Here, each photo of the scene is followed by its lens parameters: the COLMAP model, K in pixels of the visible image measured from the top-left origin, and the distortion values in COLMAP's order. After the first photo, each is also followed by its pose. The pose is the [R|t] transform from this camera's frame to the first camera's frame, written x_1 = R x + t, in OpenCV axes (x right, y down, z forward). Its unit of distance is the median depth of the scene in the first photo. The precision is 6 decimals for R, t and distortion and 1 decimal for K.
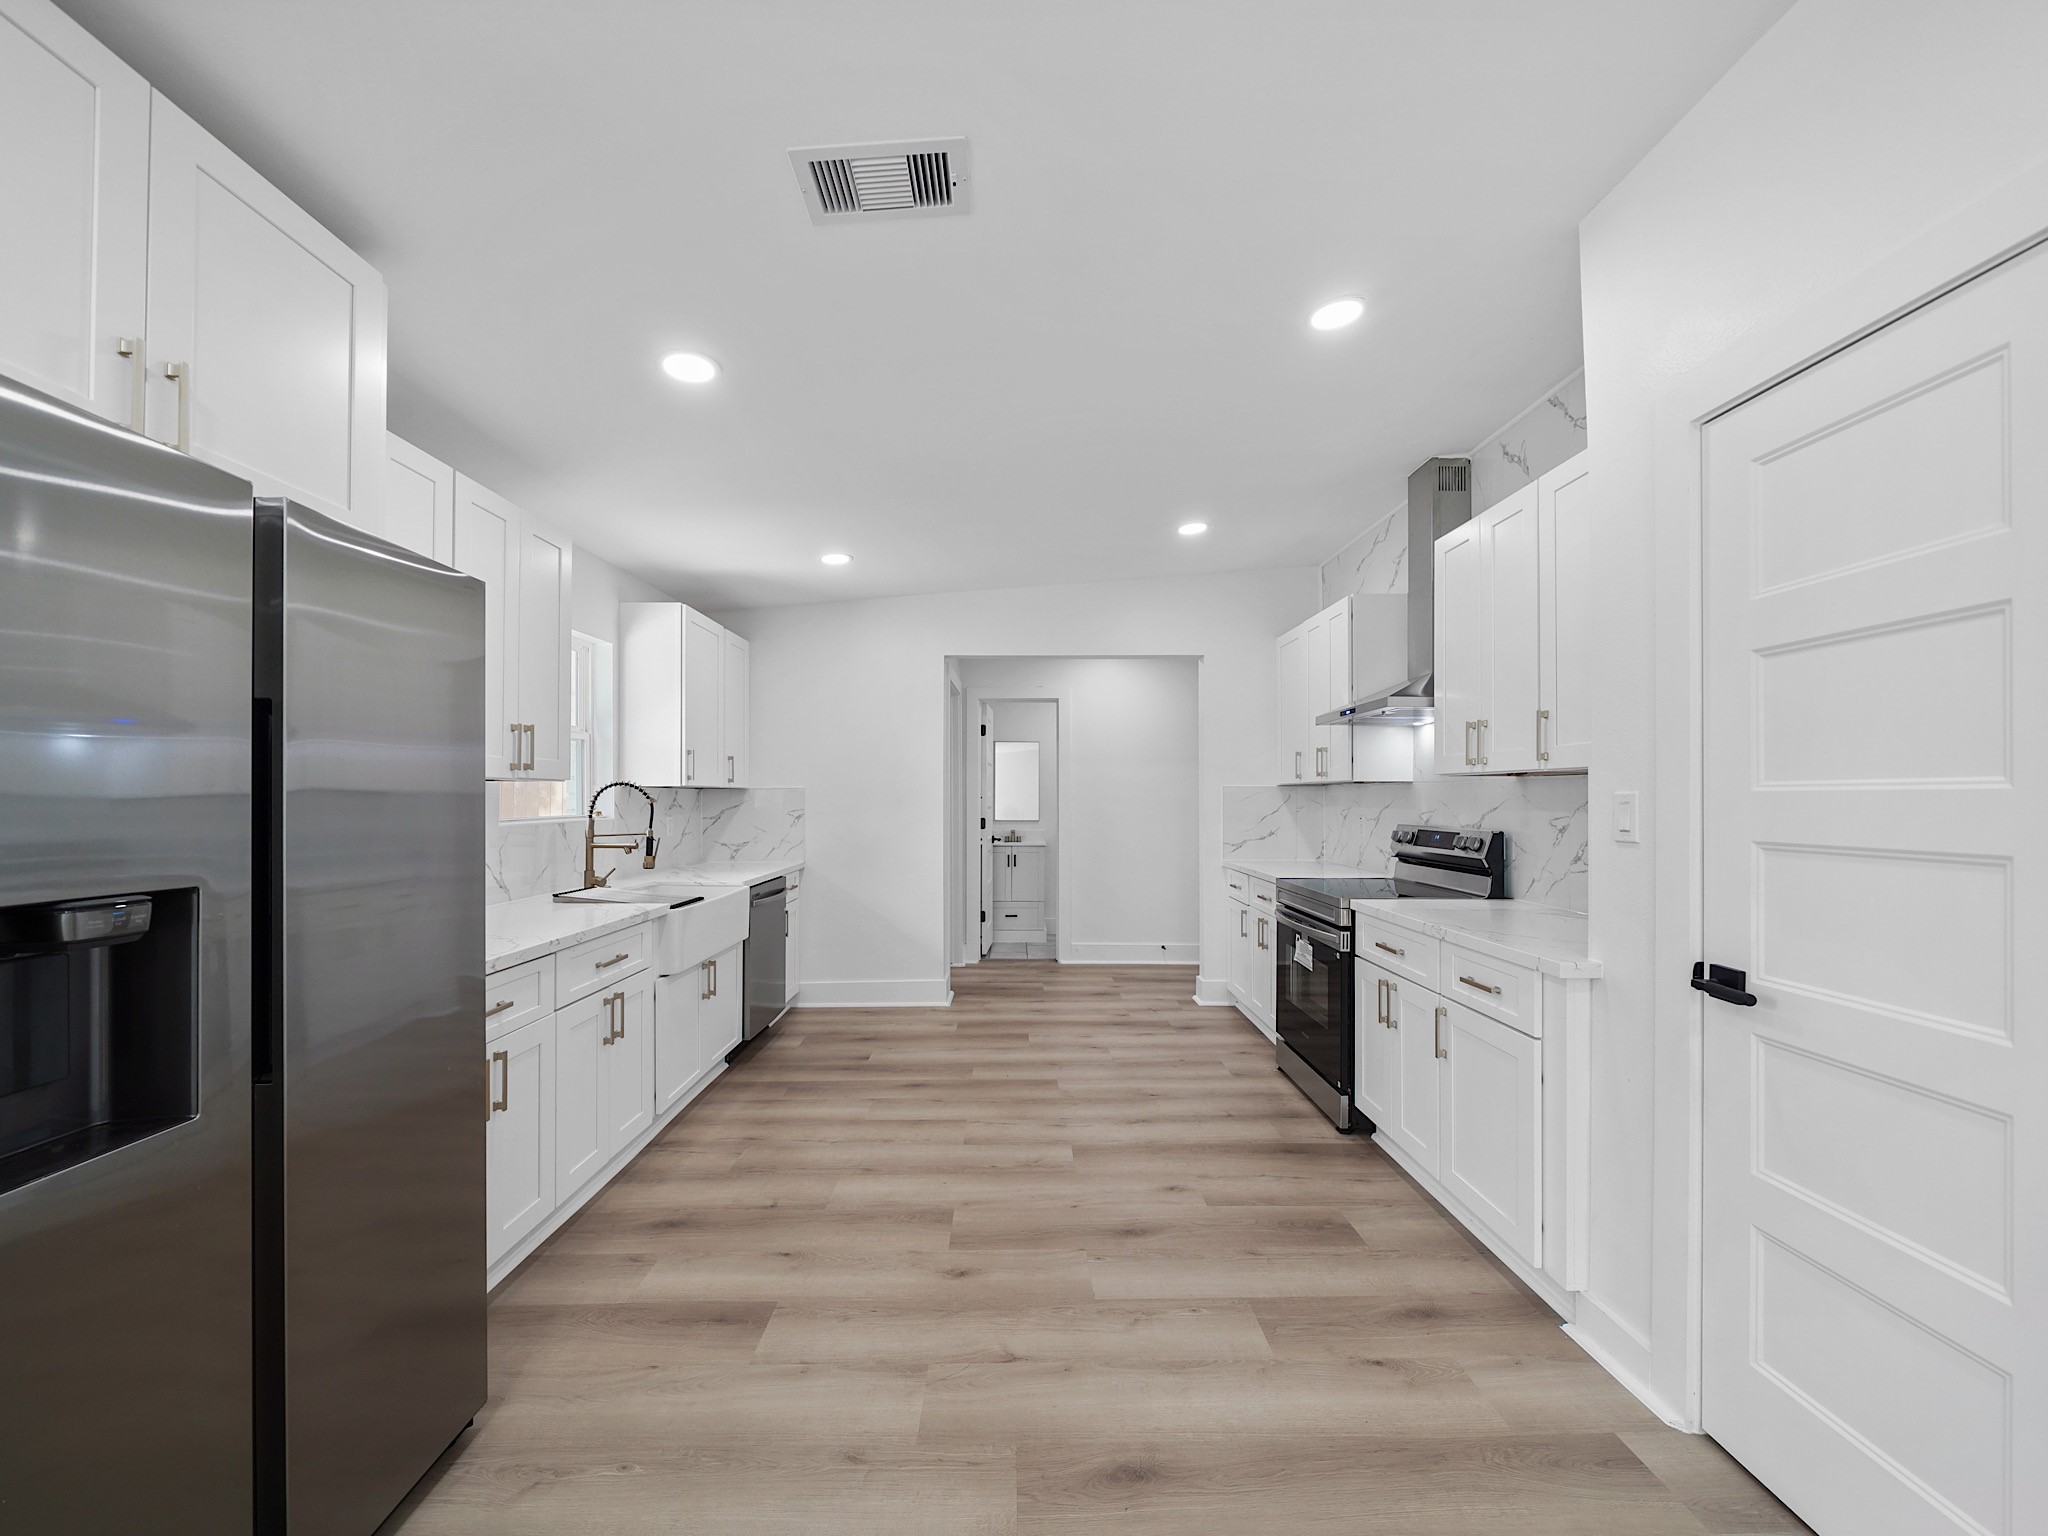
lens RADIAL K [[795.5, 0, 1022.8], [0, 795.5, 796.9], [0, 0, 1]] dist [-0.004032, -0.000138]
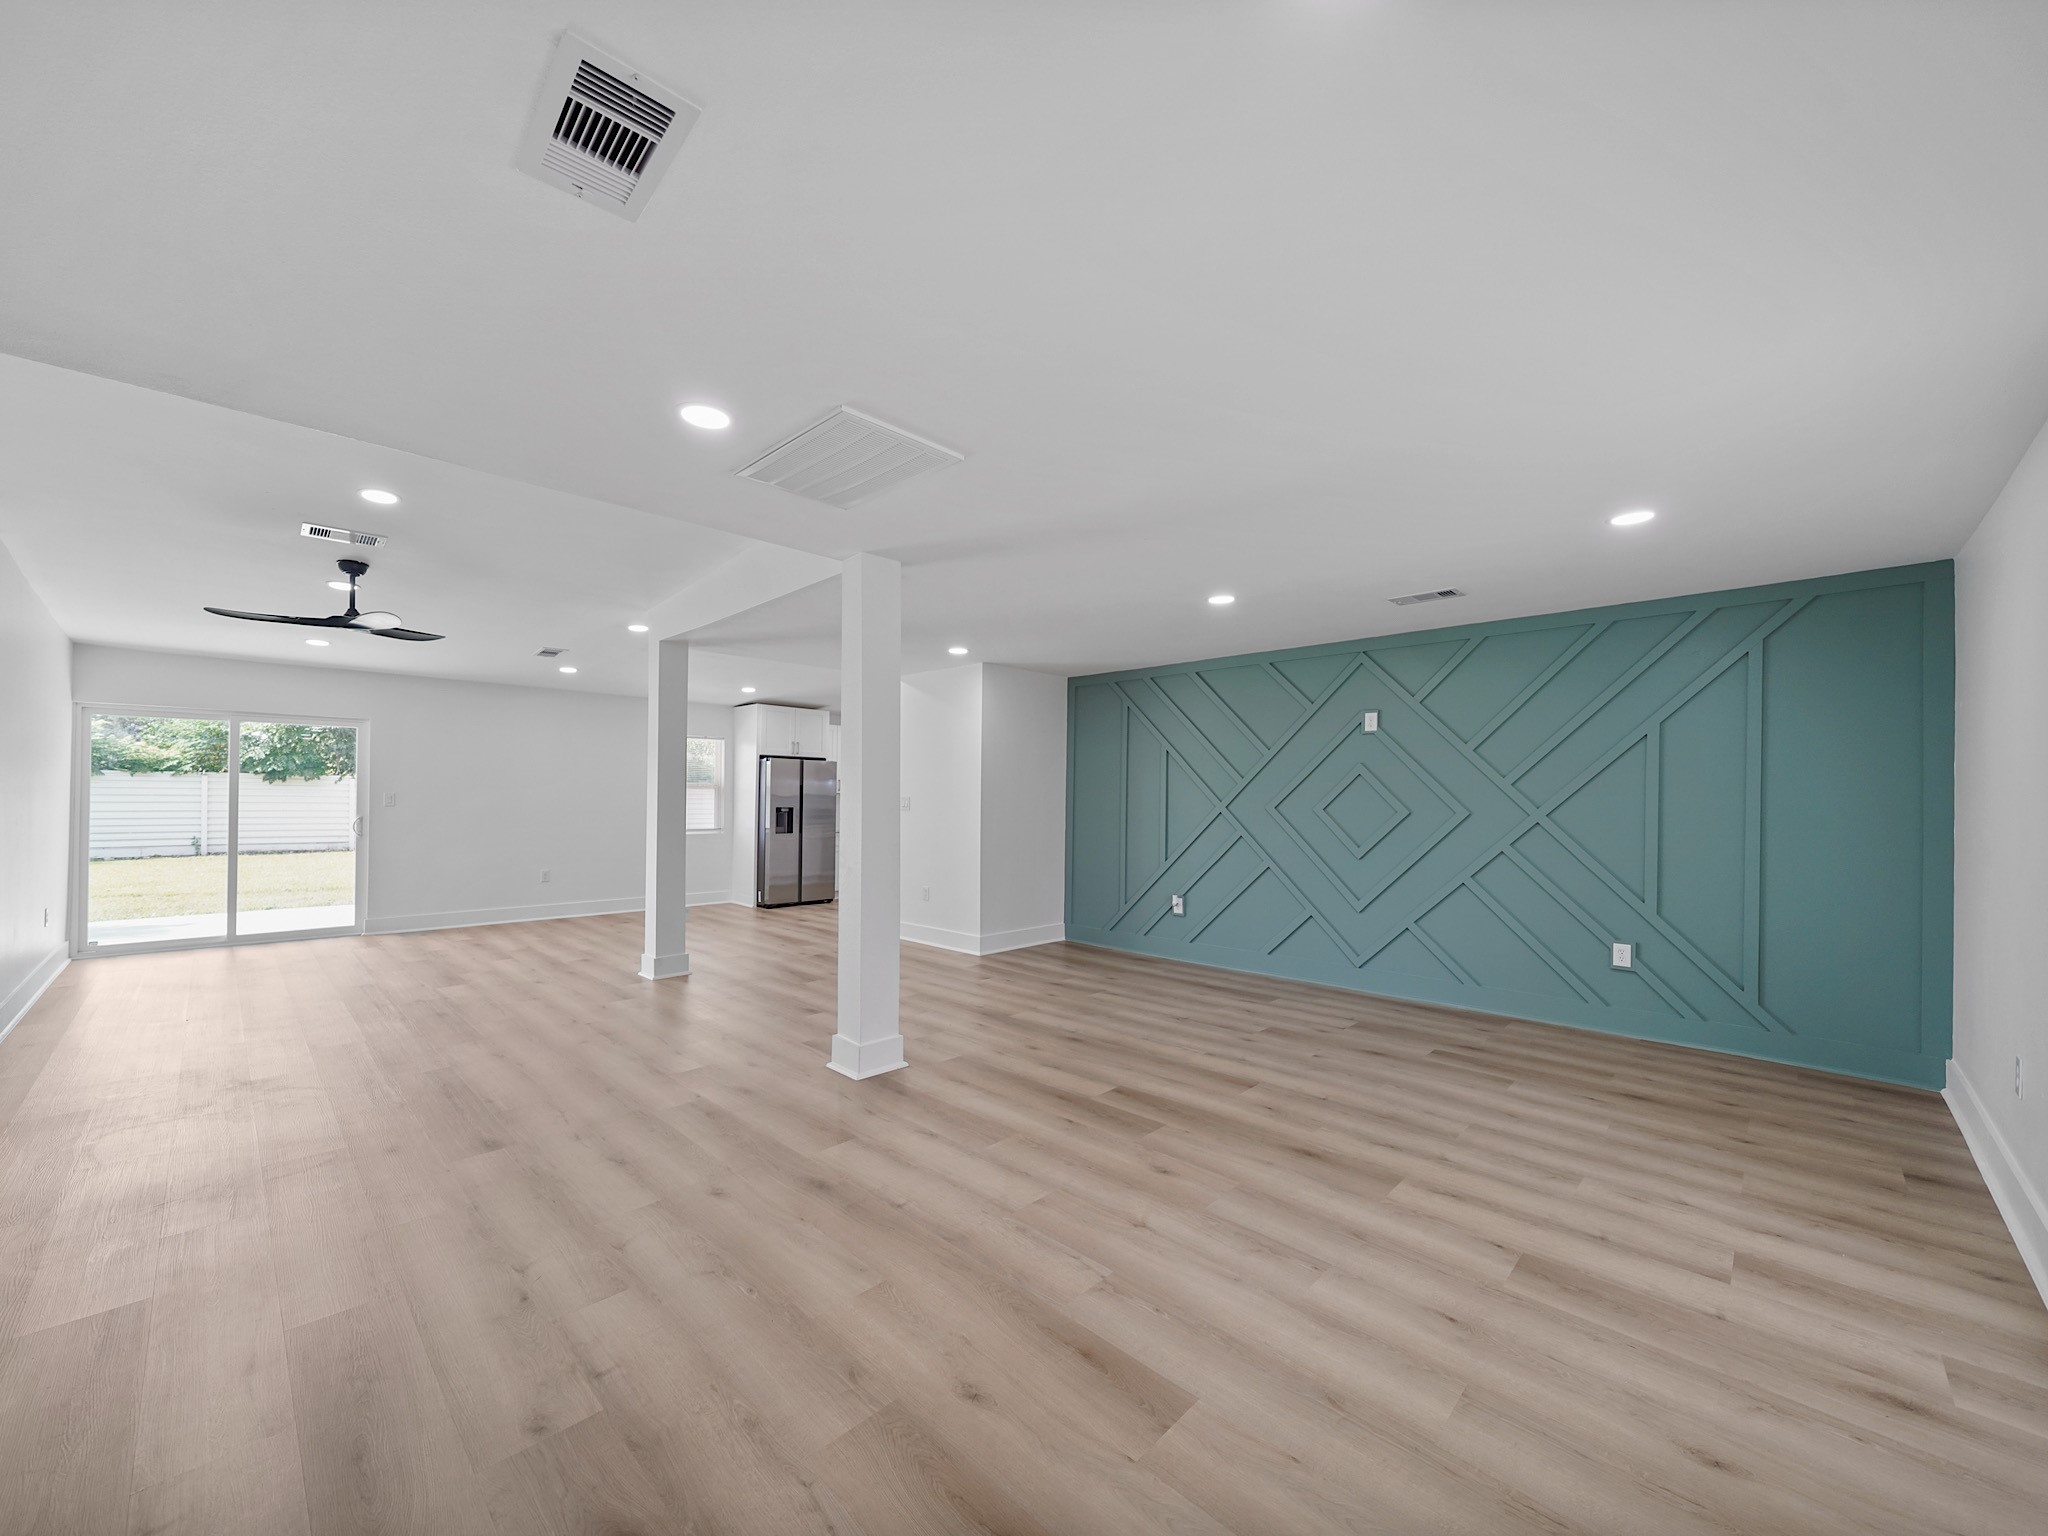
lens RADIAL K [[795.5, 0, 1022.8], [0, 795.5, 796.9], [0, 0, 1]] dist [-0.004032, -0.000138]
pose [[0.714960, 0.005239, -0.699146, 2.216024], [-0.008519, 0.999963, -0.001218, -0.005141], [0.699113, 0.006826, 0.714978, -1.130409]]
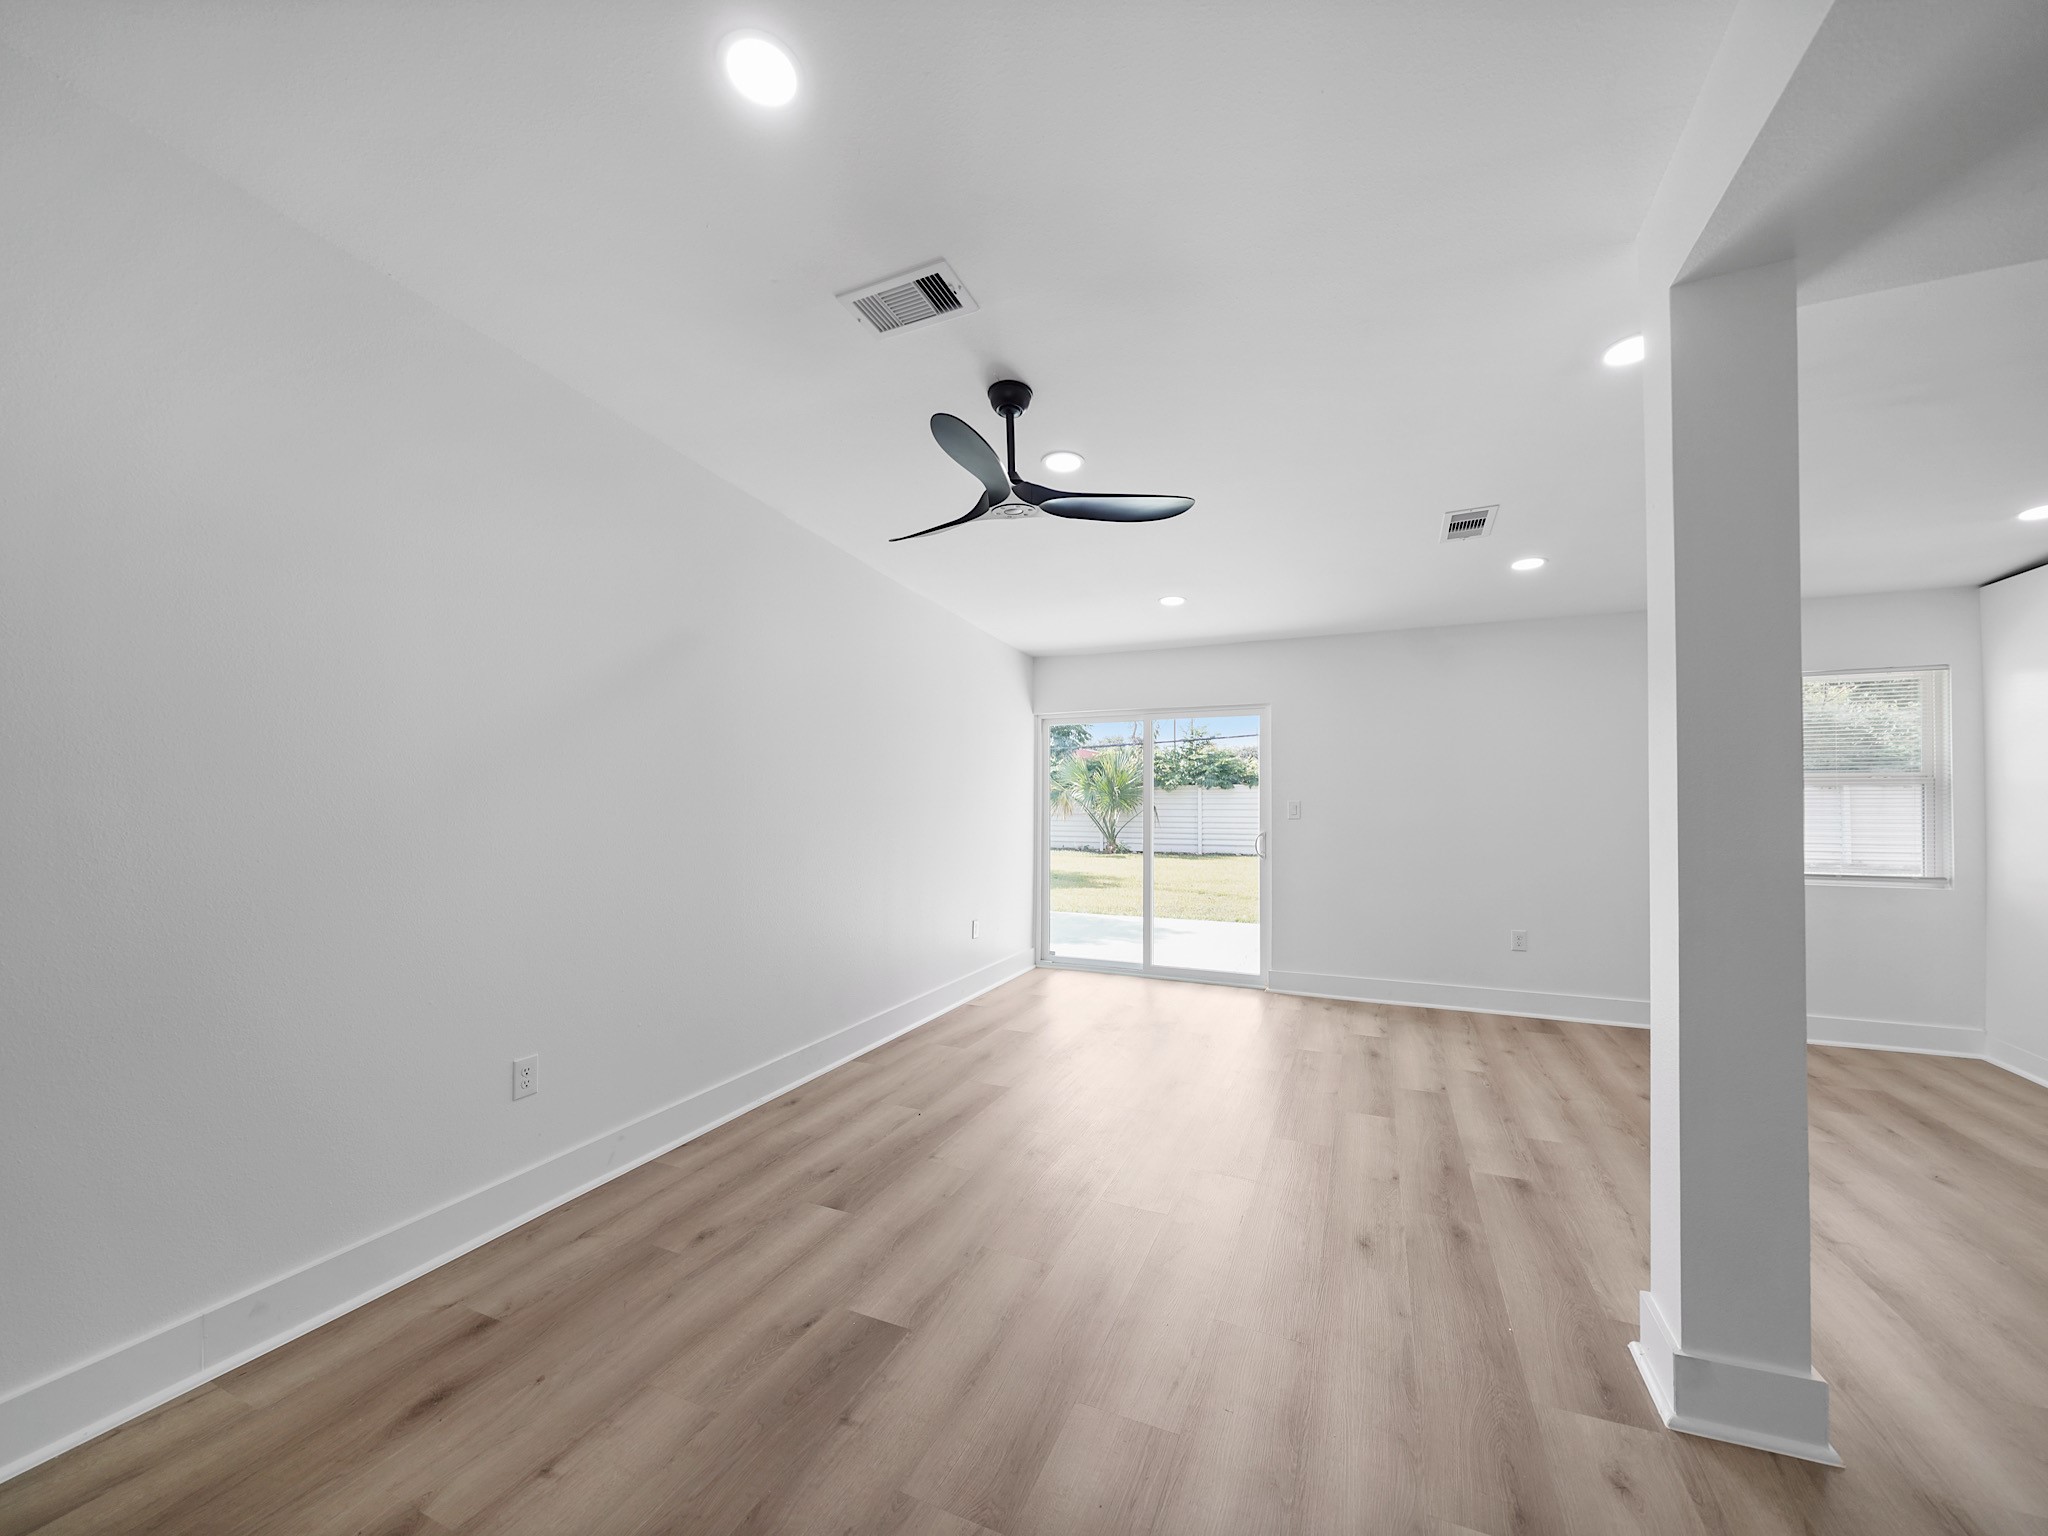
lens RADIAL K [[790.9, 0, 1015.6], [0, 790.9, 790.3], [0, 0, 1]] dist [-0.002862, -0.000259]
pose [[-0.411341, -0.011004, -0.911415, 1.113717], [0.000369, 0.999925, -0.012239, -0.006330], [0.911481, -0.005371, -0.411306, -0.644148]]
